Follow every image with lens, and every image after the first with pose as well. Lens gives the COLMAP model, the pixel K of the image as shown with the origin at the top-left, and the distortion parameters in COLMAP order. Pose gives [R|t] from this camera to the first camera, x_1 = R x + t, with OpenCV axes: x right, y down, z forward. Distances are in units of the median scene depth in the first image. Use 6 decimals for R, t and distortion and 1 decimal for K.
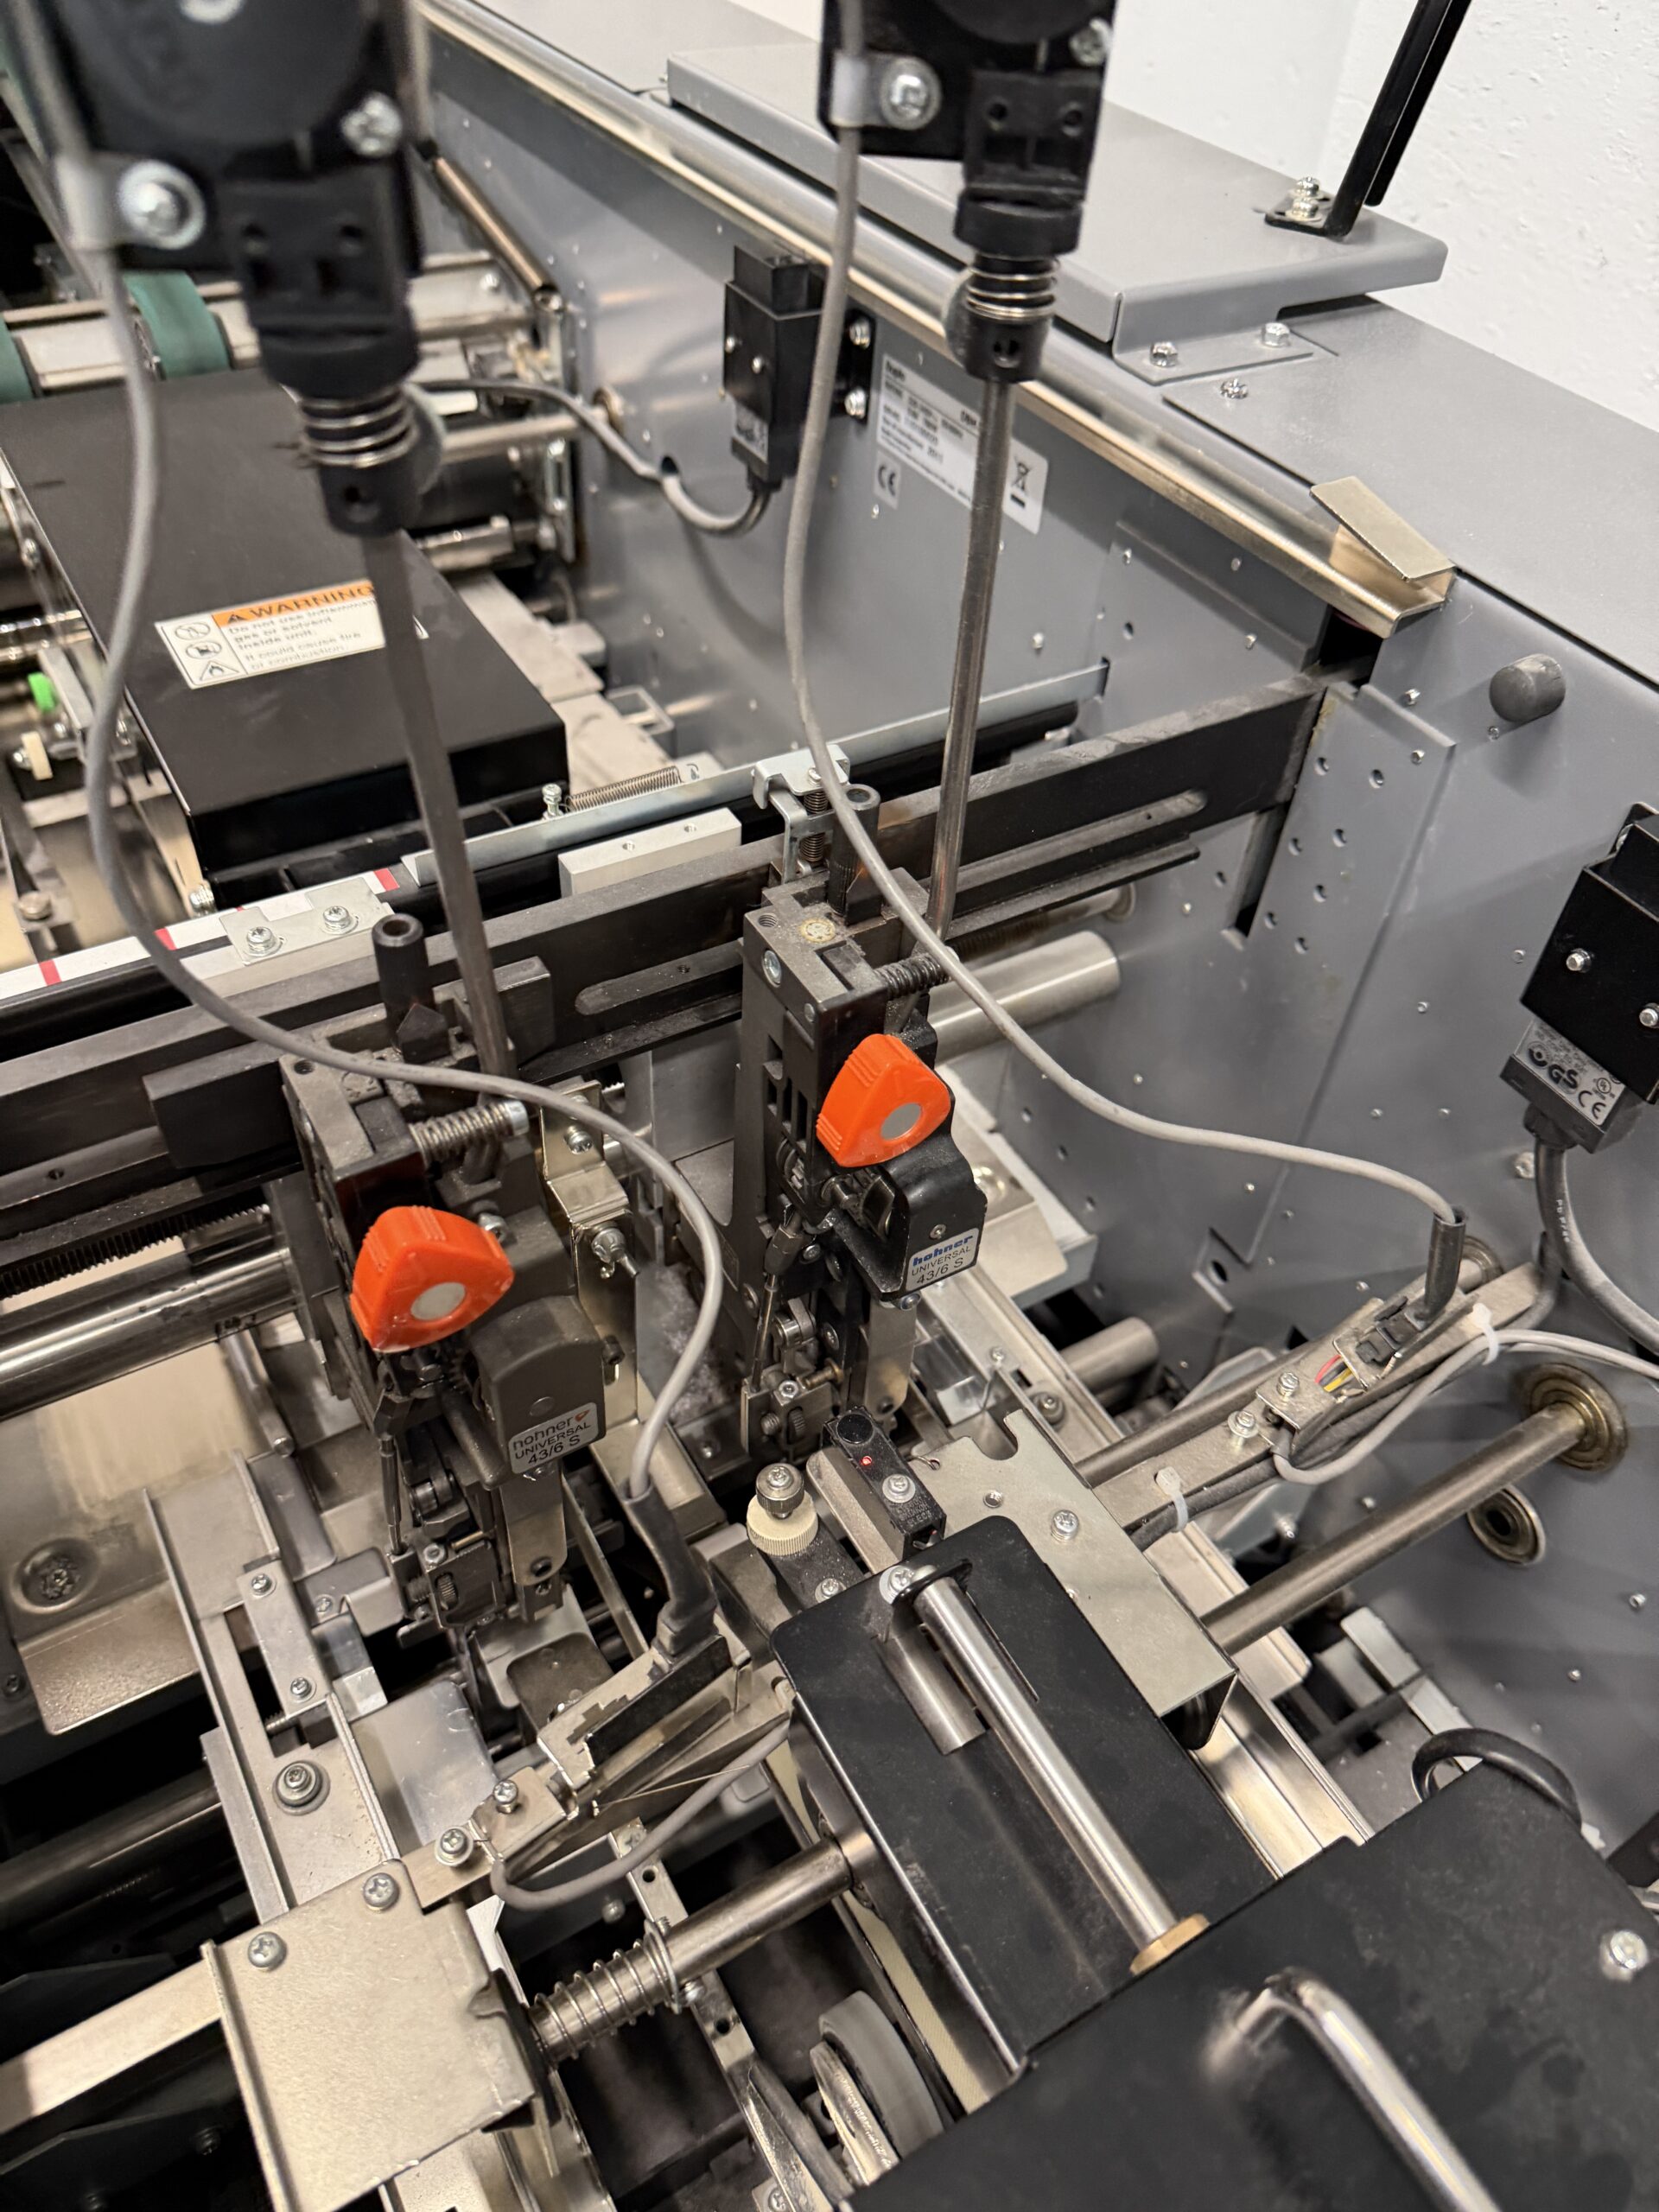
lens RADIAL K [[1584.1, 0, 829.5], [0, 1584.1, 1106.0], [0, 0, 1]] dist [0.033103, -0.065077]
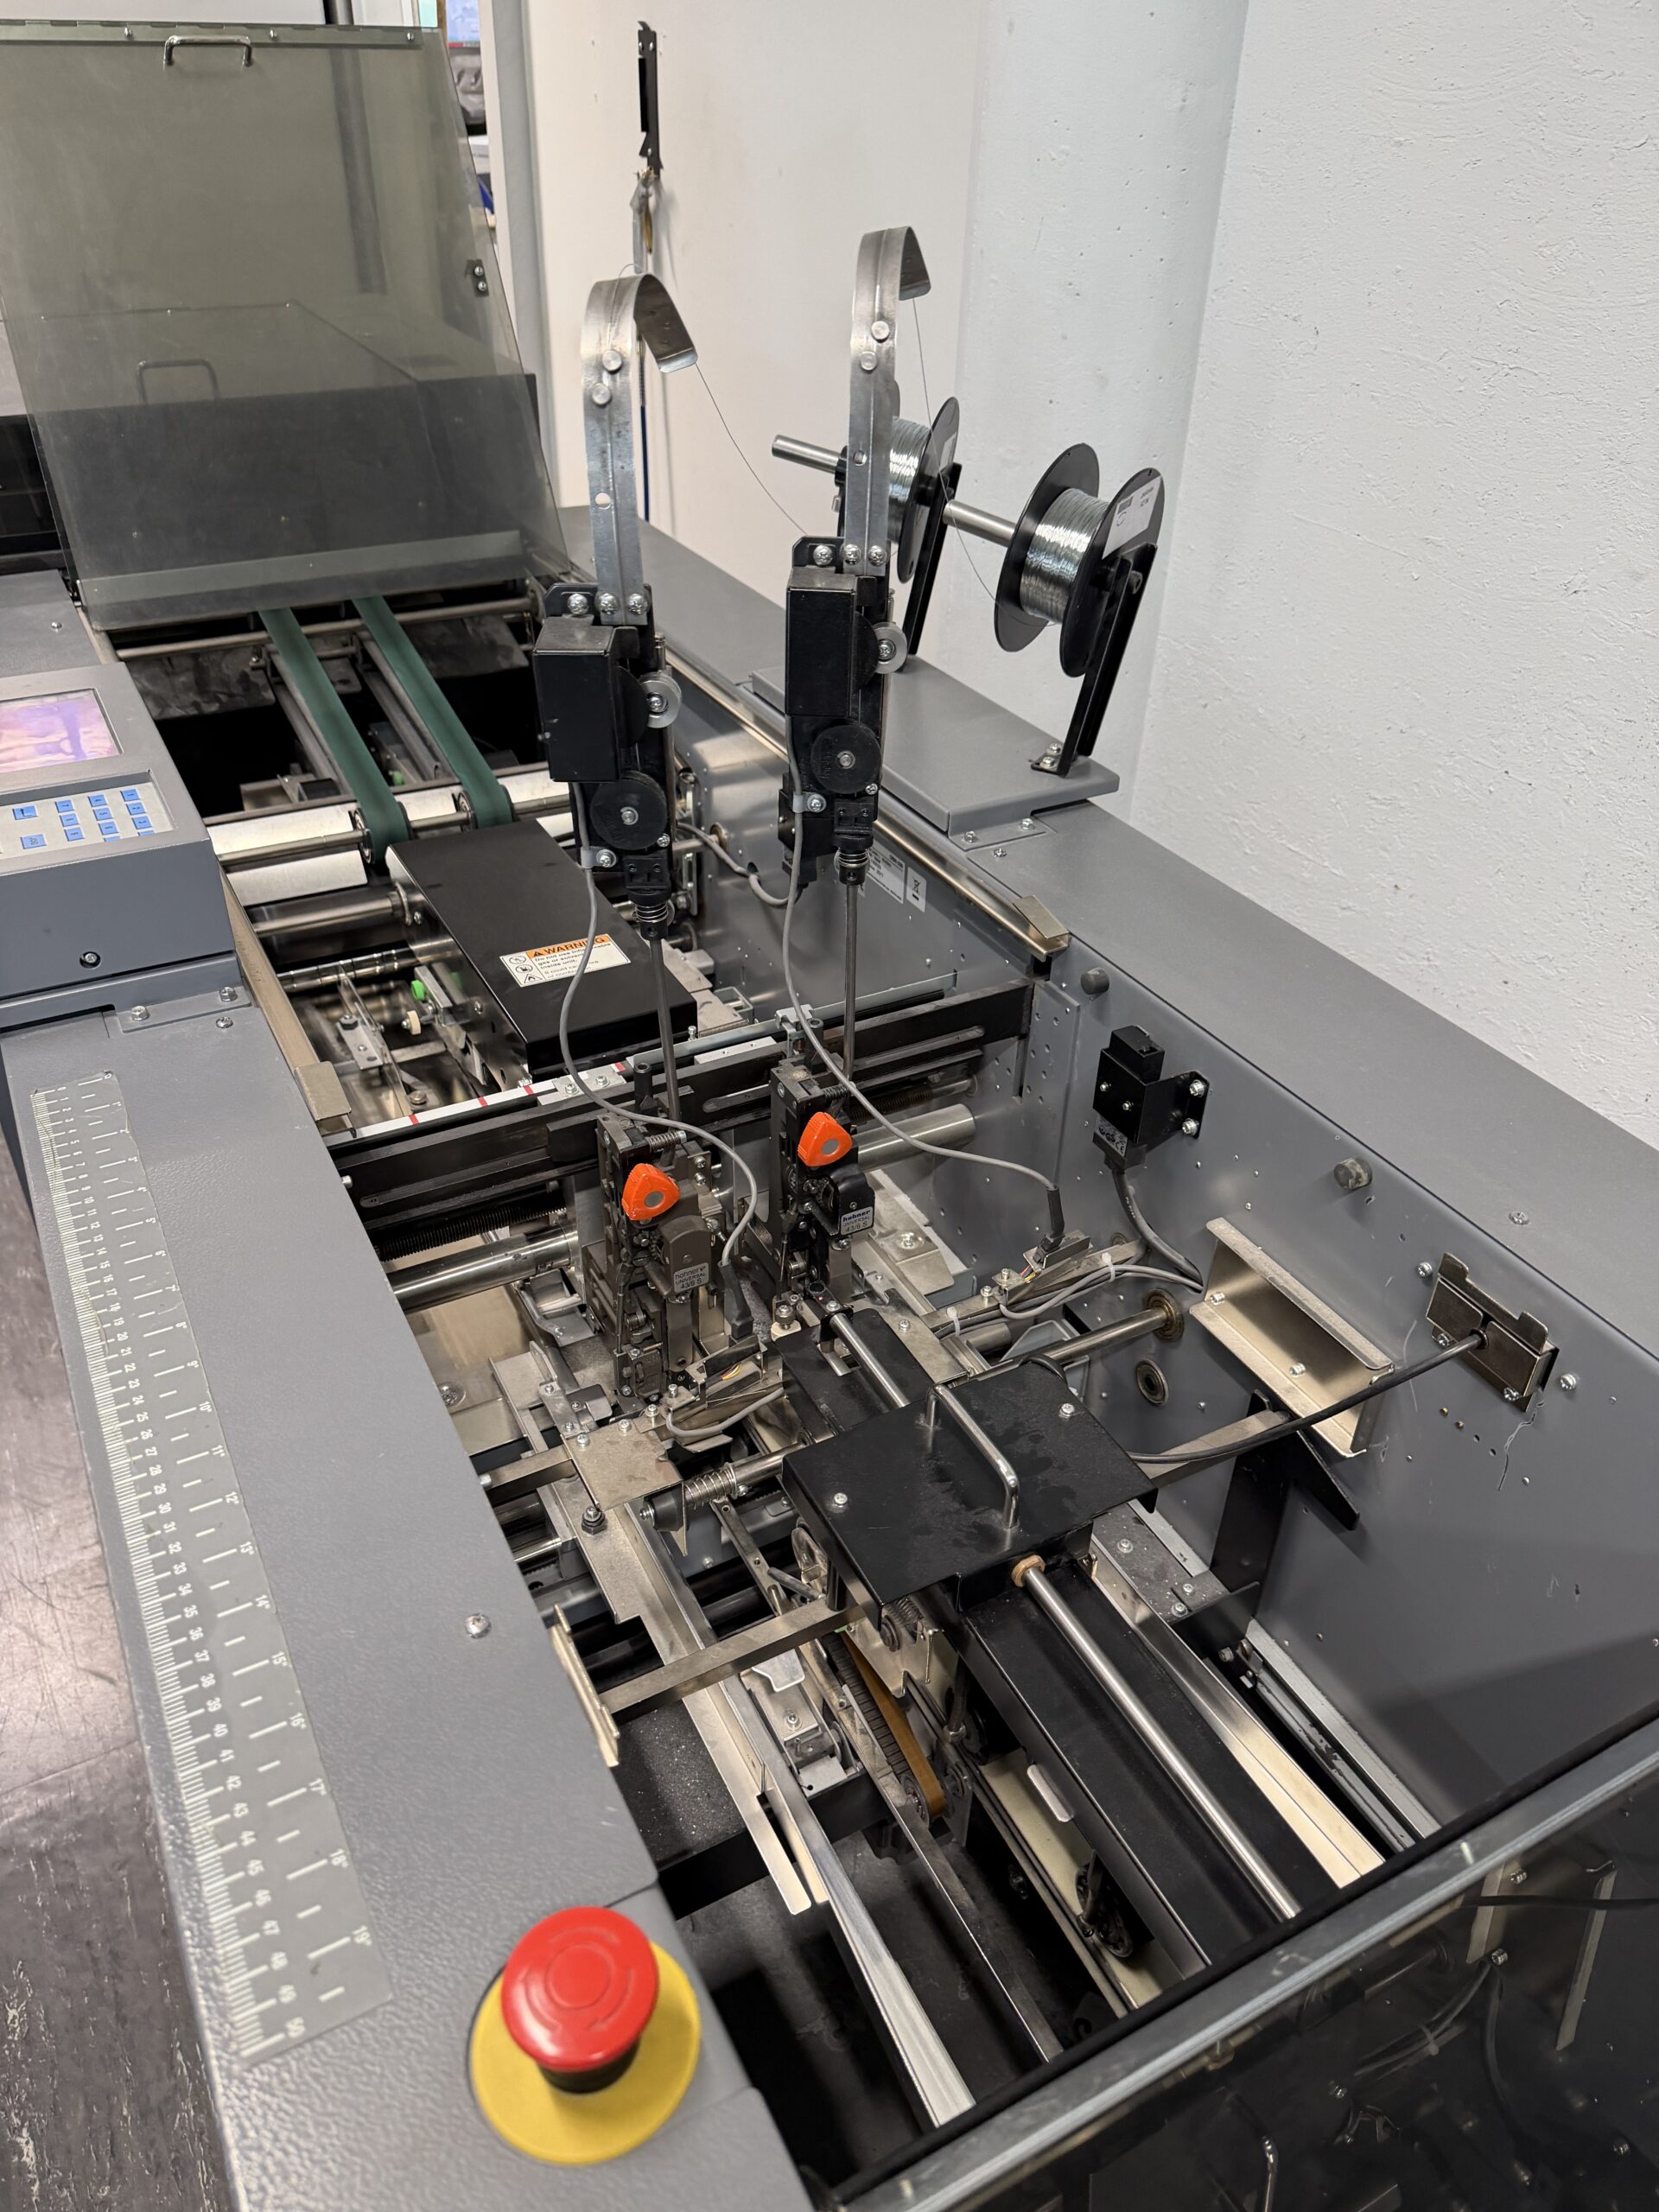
lens RADIAL K [[1543.4, 0, 848.6], [0, 1543.4, 1125.8], [0, 0, 1]] dist [0.075279, -0.109123]
pose [[0.998972, -0.003422, -0.045204, 0.149856], [-0.004327, 0.985397, -0.170219, 0.318523], [0.045127, 0.170240, 0.984369, -1.159161]]
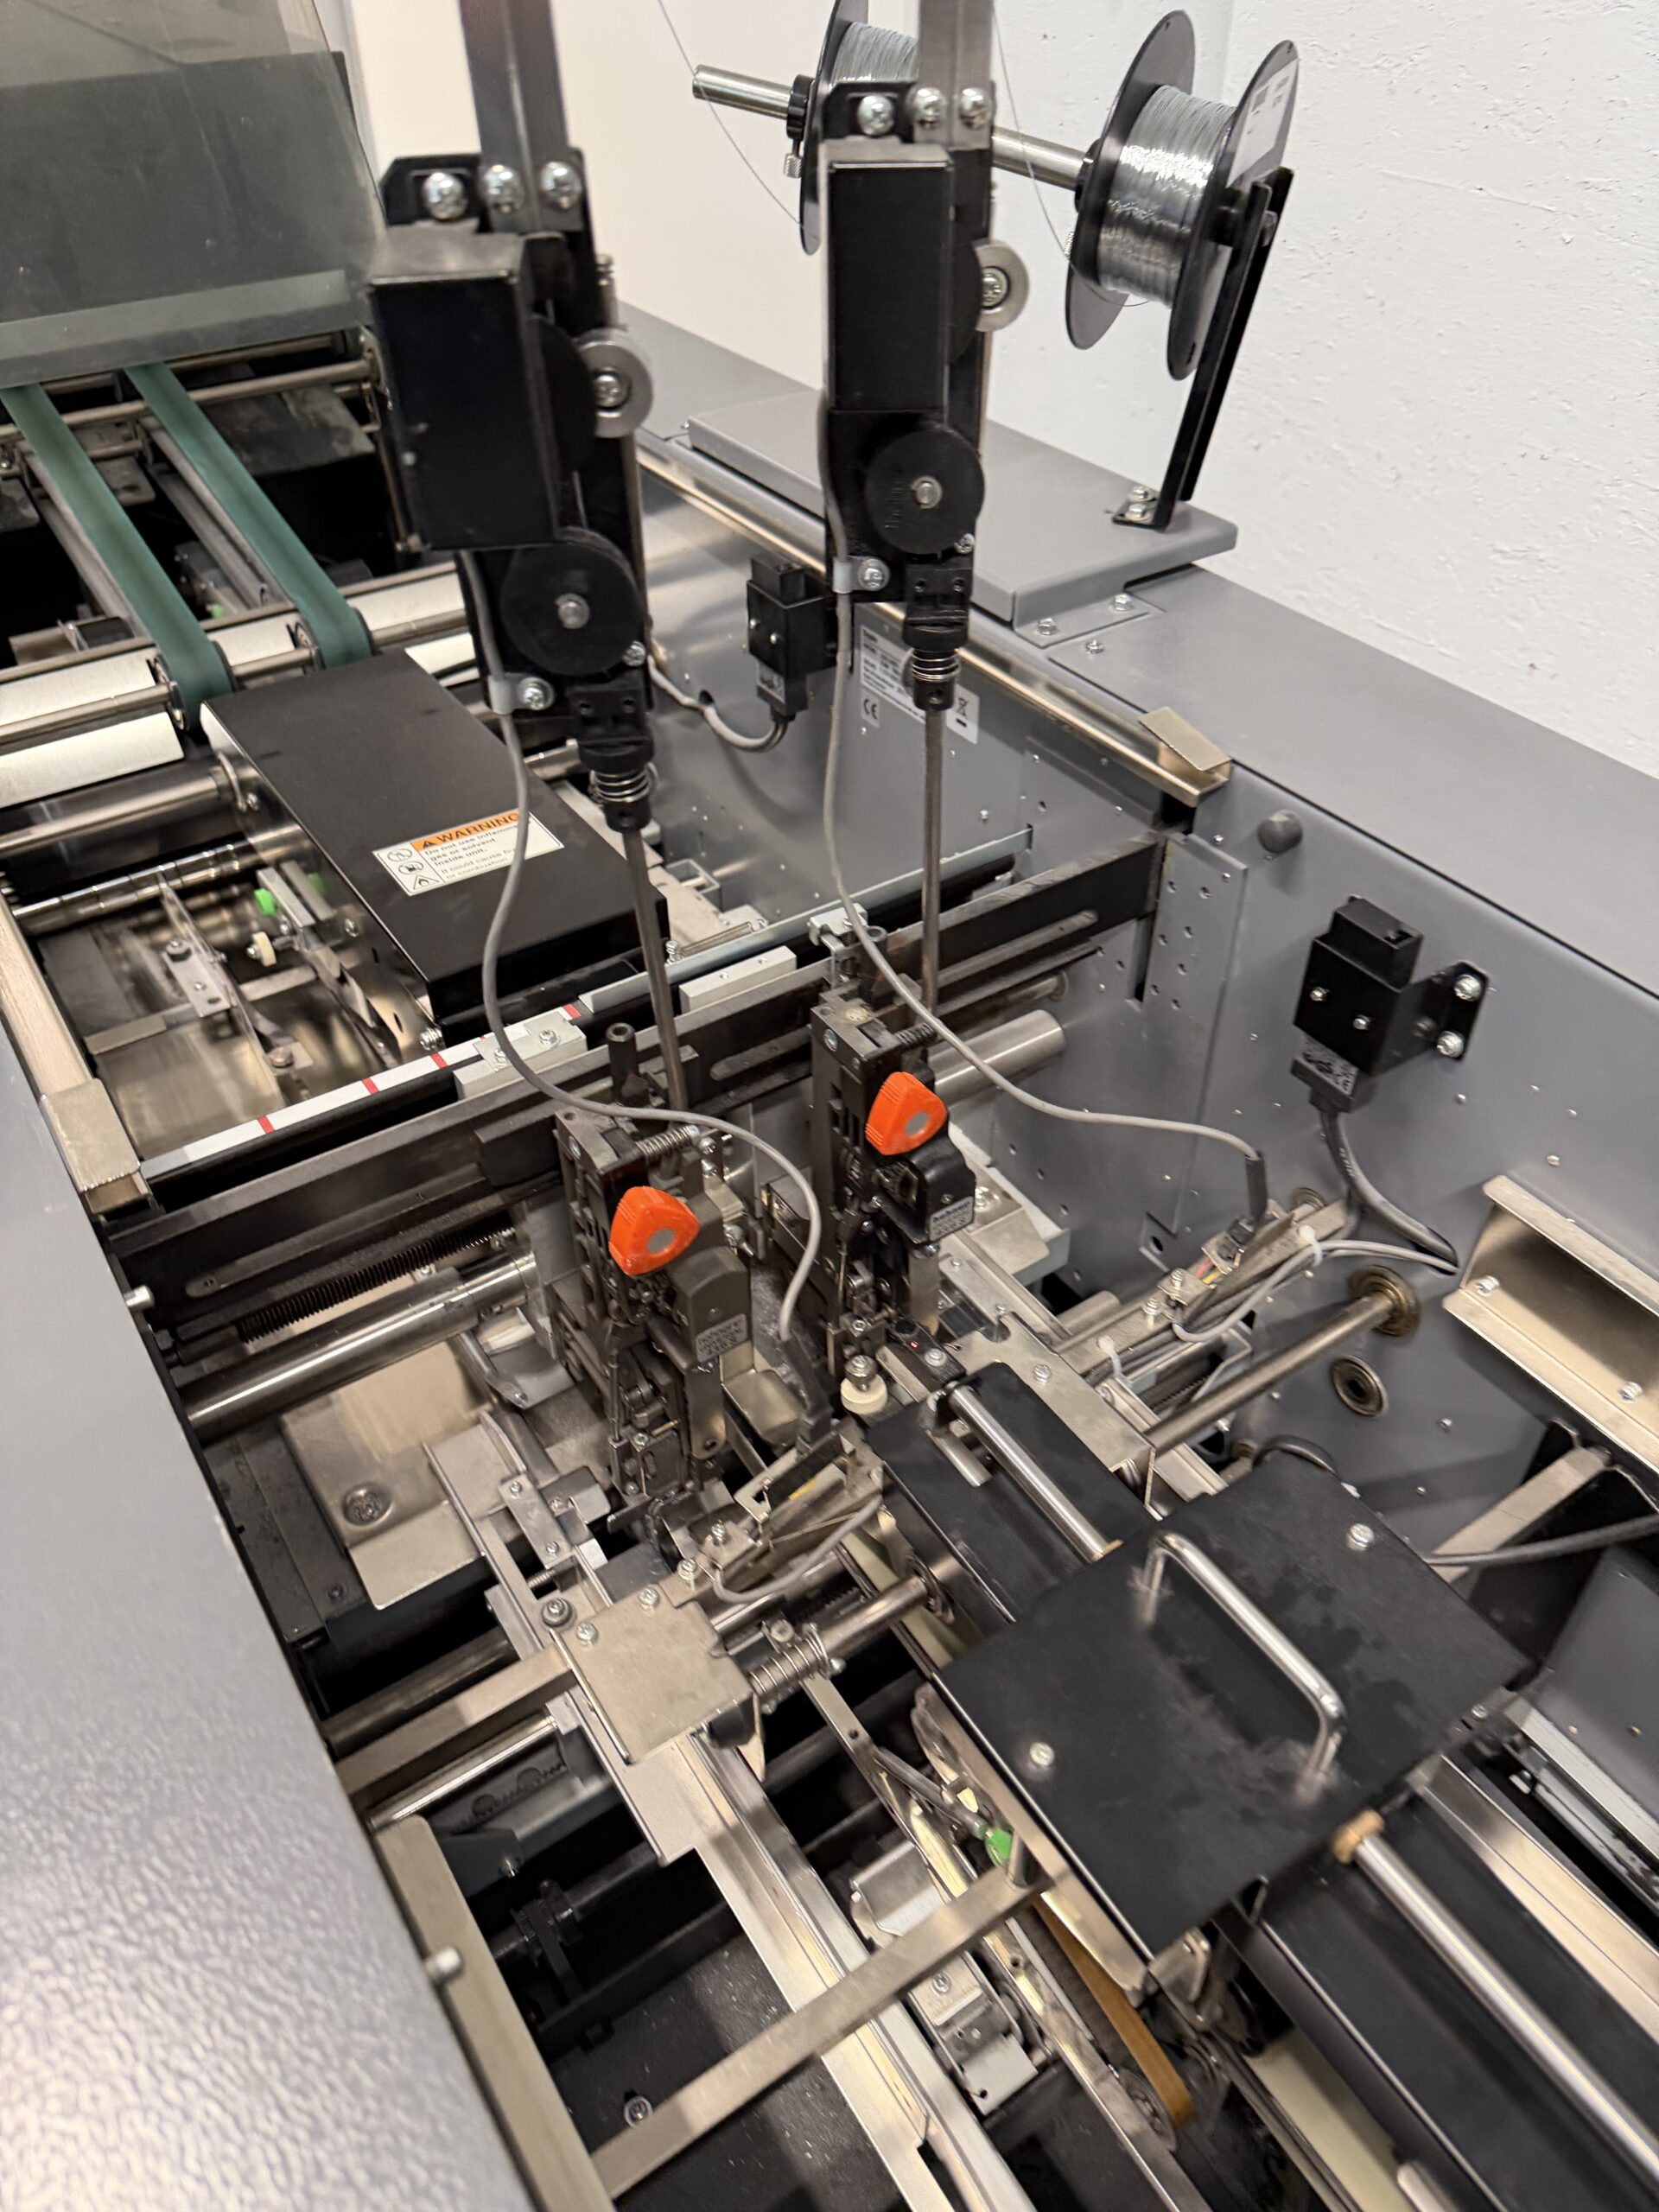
lens RADIAL K [[1555.9, 0, 861.2], [0, 1555.9, 1121.8], [0, 0, 1]] dist [0.069509, -0.149893]
pose [[0.996349, -0.084822, 0.009711, -0.022883], [0.085276, 0.994221, -0.065214, 0.086990], [-0.004123, 0.065804, 0.997824, -0.501934]]
